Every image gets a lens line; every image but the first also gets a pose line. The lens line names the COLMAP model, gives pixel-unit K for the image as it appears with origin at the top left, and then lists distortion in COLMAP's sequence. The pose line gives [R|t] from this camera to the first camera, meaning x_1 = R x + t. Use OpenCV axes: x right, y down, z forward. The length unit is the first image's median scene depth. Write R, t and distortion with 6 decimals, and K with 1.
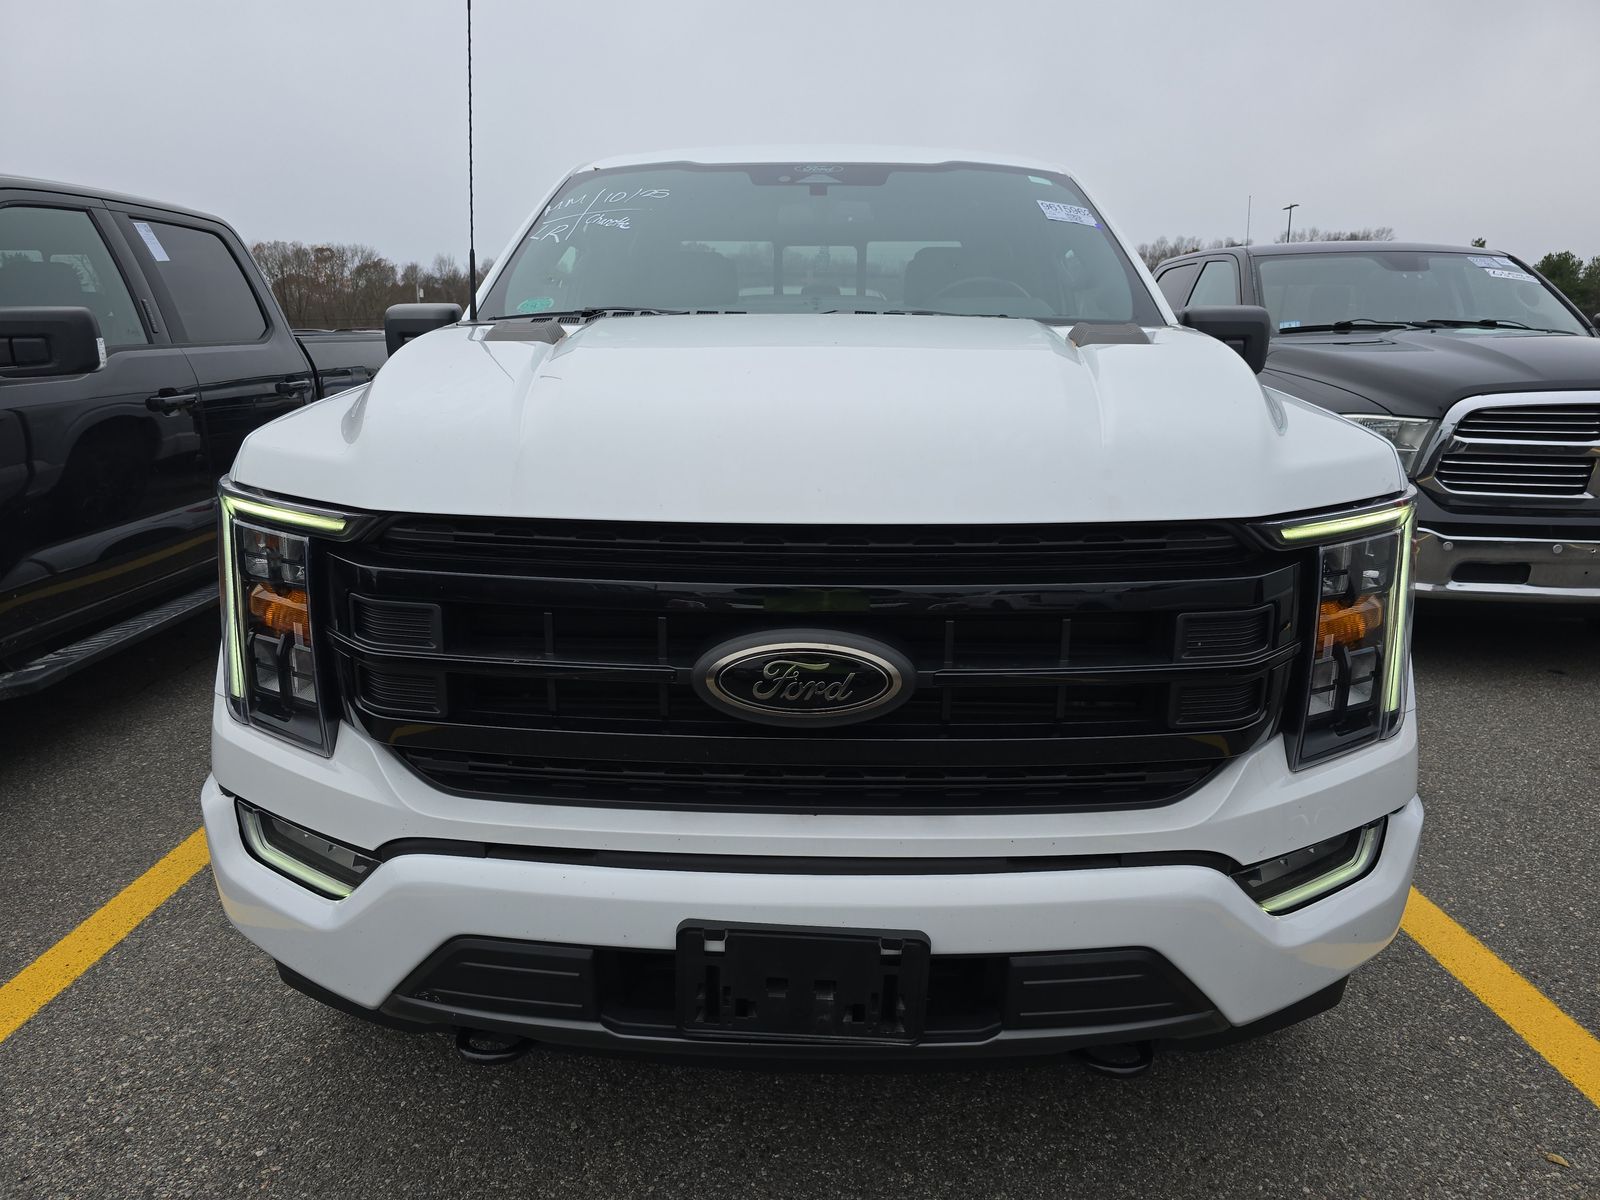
lens RADIAL K [[1072.0, 0, 795.9], [0, 1072.0, 598.4], [0, 0, 1]] dist [0.065776, -0.061396]
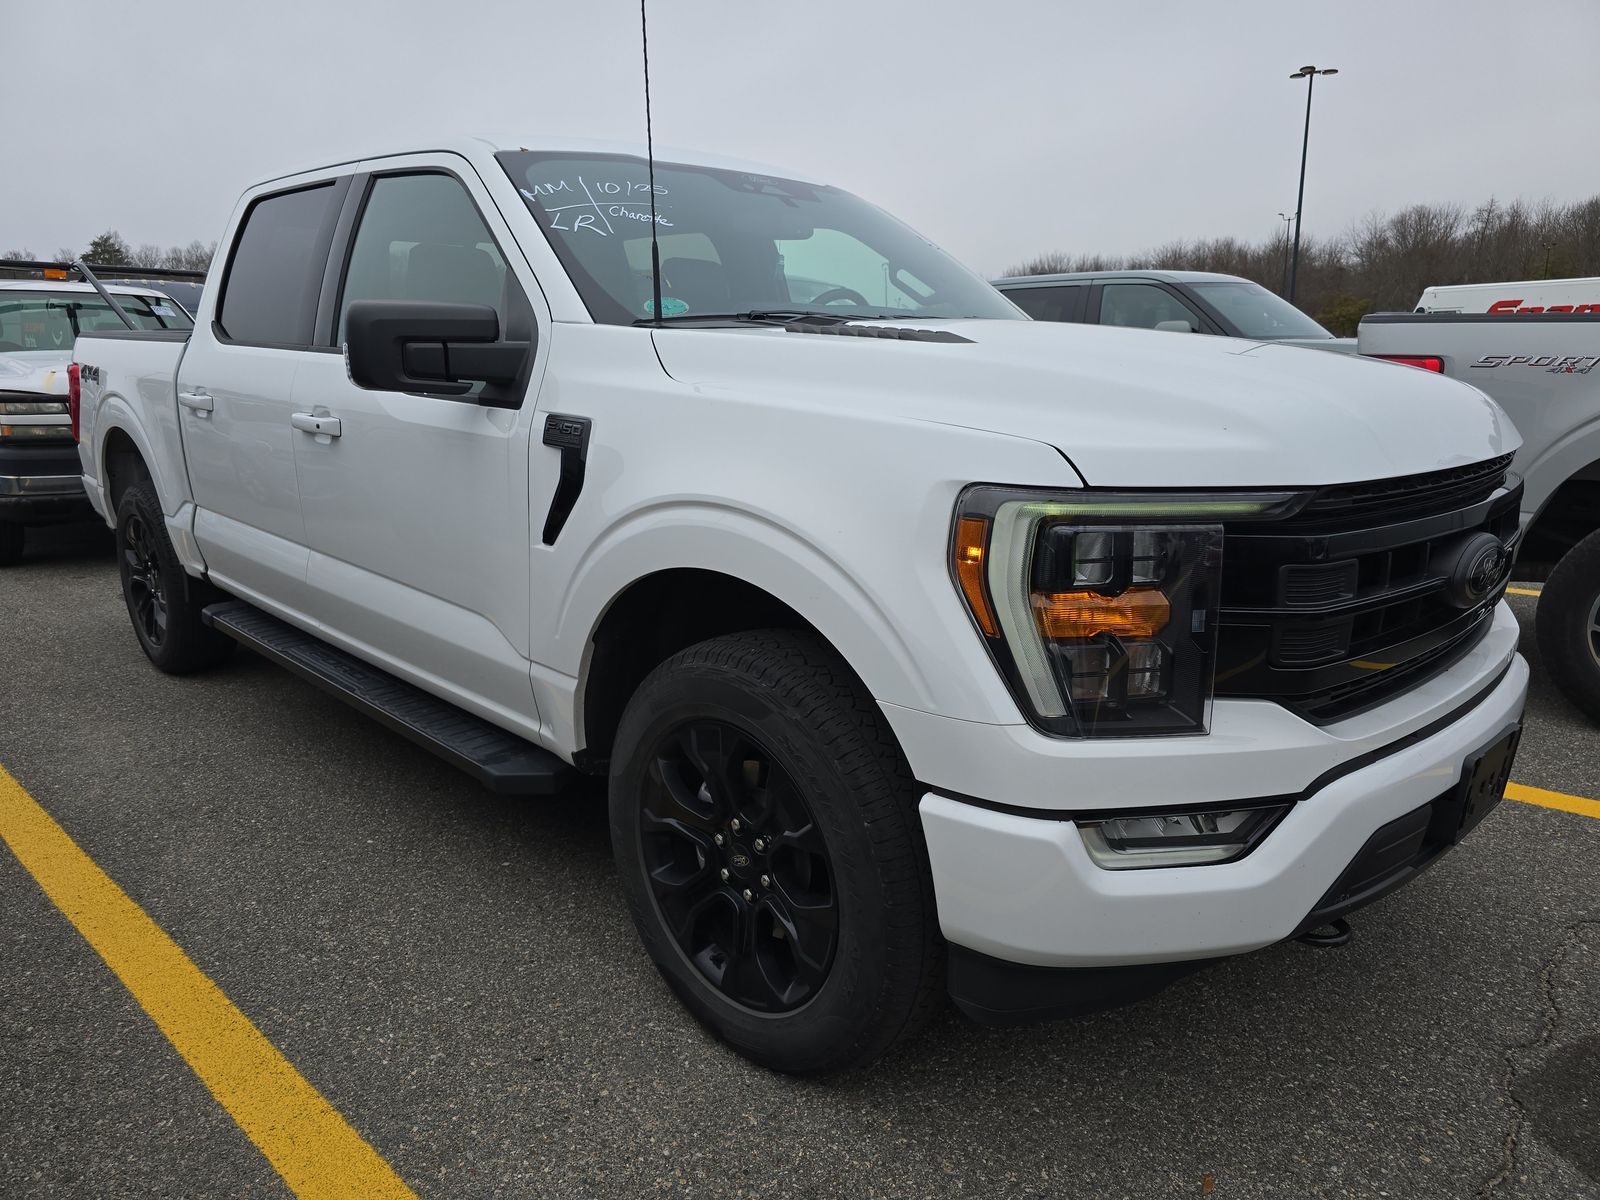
lens RADIAL K [[1072.0, 0, 795.9], [0, 1072.0, 598.4], [0, 0, 1]] dist [0.065776, -0.061396]
pose [[0.691718, -0.165837, 0.702868, -1.252510], [0.173603, 0.982921, 0.061065, -0.102494], [-0.700991, 0.079780, 0.708694, 0.459781]]
